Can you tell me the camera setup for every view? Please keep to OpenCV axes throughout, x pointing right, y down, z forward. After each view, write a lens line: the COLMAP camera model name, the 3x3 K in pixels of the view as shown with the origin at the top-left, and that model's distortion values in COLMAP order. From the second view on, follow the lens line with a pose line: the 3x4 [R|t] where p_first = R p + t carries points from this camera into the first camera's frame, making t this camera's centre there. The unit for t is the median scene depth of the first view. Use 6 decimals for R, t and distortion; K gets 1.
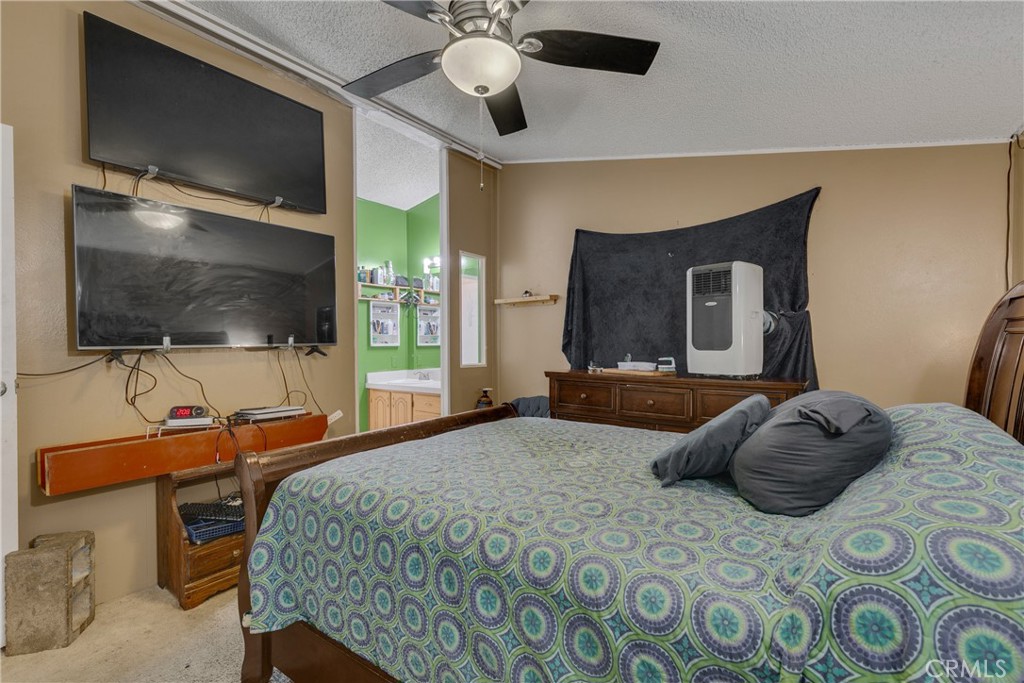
lens RADIAL K [[459.5, 0, 513.5], [0, 459.5, 344.8], [0, 0, 1]] dist [0.002019, -0.000017]
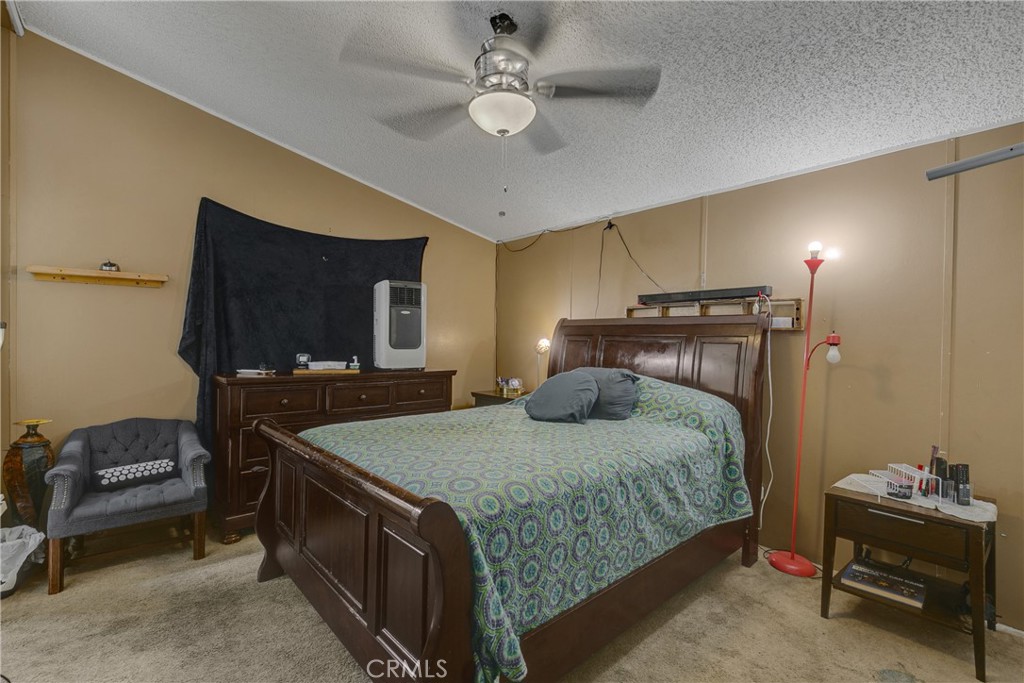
lens RADIAL K [[459.5, 0, 513.5], [0, 459.5, 344.8], [0, 0, 1]] dist [0.002019, -0.000017]
pose [[0.194918, -0.005286, 0.980805, -0.597467], [-0.007803, 0.999945, 0.006940, -0.009313], [-0.980789, -0.009006, 0.194866, 0.361958]]
